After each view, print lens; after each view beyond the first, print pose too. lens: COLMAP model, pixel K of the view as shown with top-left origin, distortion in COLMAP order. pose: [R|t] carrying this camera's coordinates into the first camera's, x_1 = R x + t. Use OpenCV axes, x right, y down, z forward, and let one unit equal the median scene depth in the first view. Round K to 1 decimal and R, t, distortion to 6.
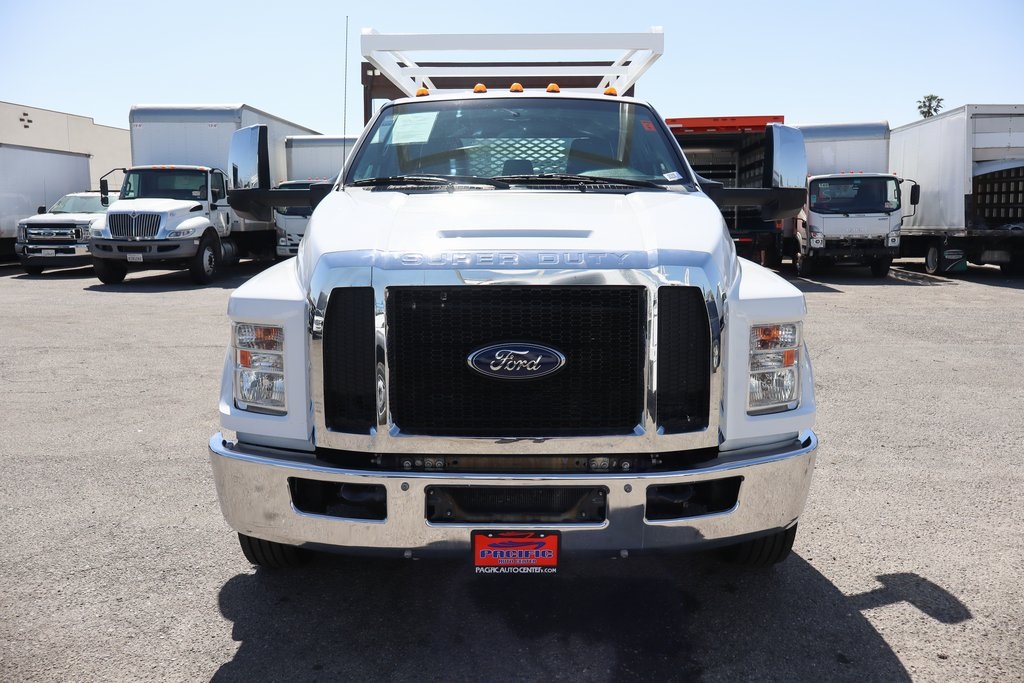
lens RADIAL K [[858.9, 0, 512.0], [0, 858.9, 341.5], [0, 0, 1]] dist [0.002207, -0.002334]
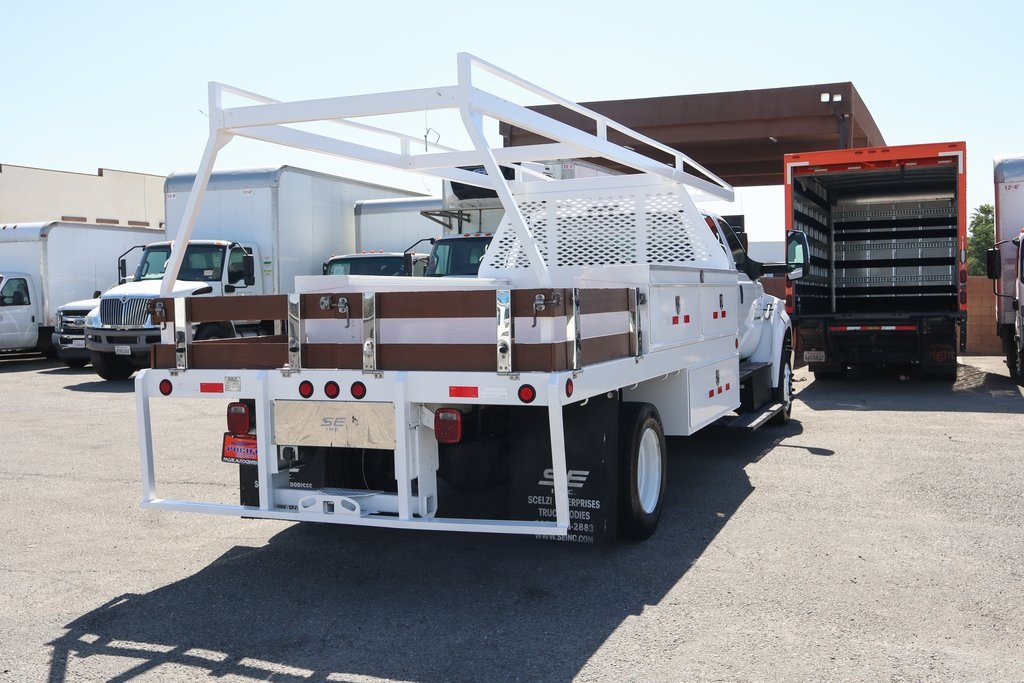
lens RADIAL K [[1061.9, 0, 512.0], [0, 1061.9, 341.5], [0, 0, 1]] dist [-0.021530, 0.012224]
pose [[0.948790, 0.003082, -0.315891, 0.231309], [-0.035141, 0.994776, -0.095843, -0.019076], [0.313946, 0.102035, 0.943942, 0.134335]]
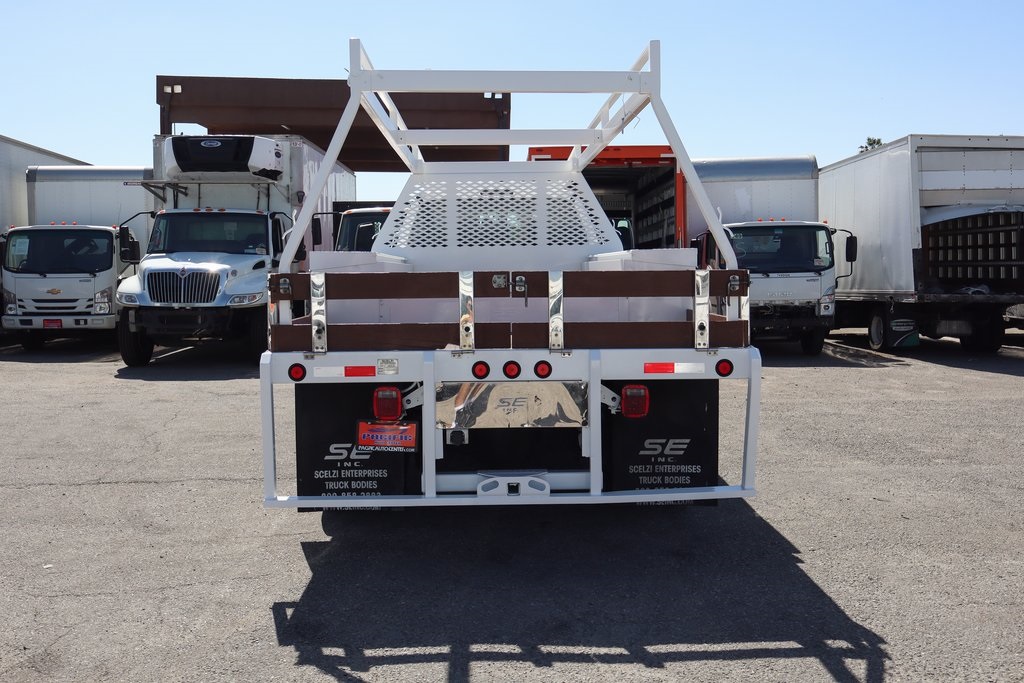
lens RADIAL K [[1024.8, 0, 512.0], [0, 1024.8, 341.5], [0, 0, 1]] dist [0.006424, -0.008443]
pose [[0.994457, -0.004622, 0.105046, 0.065893], [0.013046, 0.996738, -0.079650, -0.017621], [-0.104335, 0.080579, 0.991273, 0.119936]]
